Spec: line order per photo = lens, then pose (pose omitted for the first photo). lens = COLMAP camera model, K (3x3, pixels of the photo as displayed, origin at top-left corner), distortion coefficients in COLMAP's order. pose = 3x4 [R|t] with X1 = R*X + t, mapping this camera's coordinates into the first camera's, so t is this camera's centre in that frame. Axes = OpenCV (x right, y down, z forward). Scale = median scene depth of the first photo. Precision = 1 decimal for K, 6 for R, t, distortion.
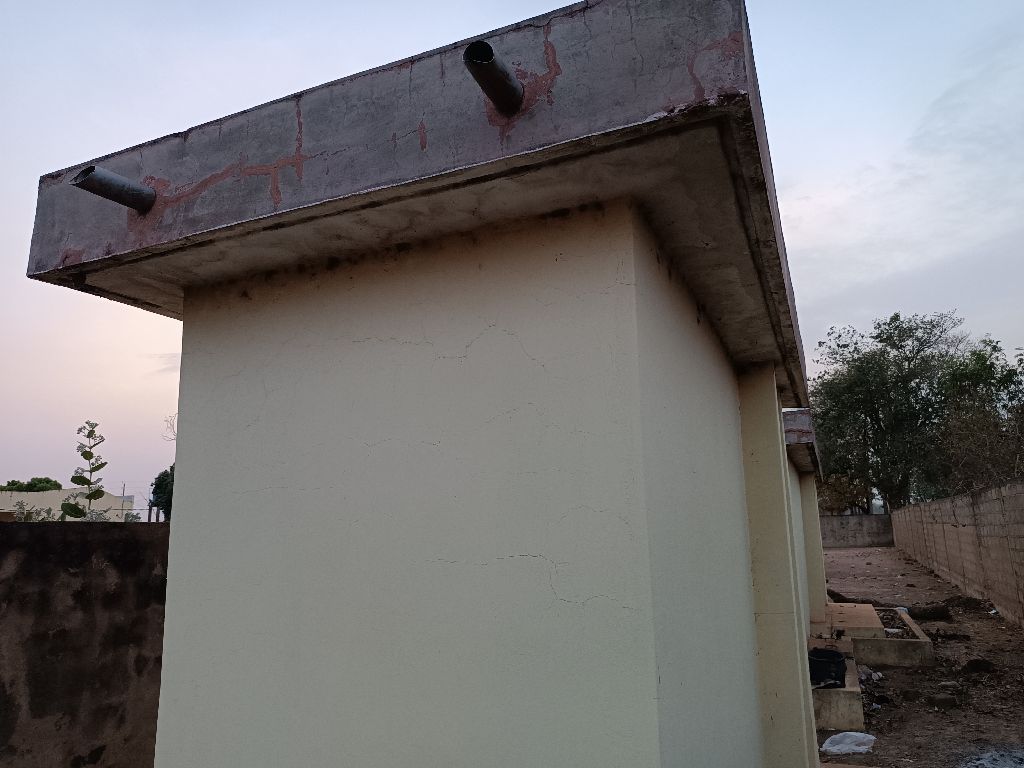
lens RADIAL K [[767.8, 0, 541.2], [0, 767.8, 387.0], [0, 0, 1]] dist [-0.000834, -0.000976]
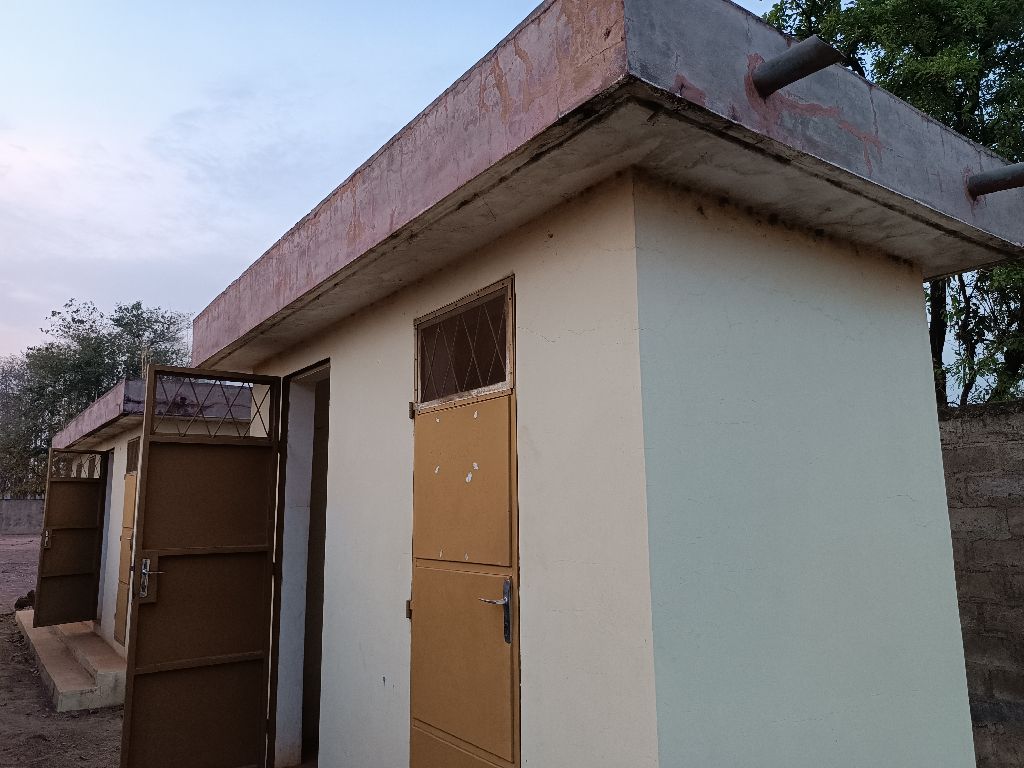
lens RADIAL K [[738.7, 0, 497.7], [0, 738.7, 372.7], [0, 0, 1]] dist [0.031138, -0.055677]
pose [[0.491290, 0.165105, 0.855204, -0.128633], [-0.157538, 0.982519, -0.099183, 0.018620], [-0.856631, -0.085999, 0.508712, 0.083286]]
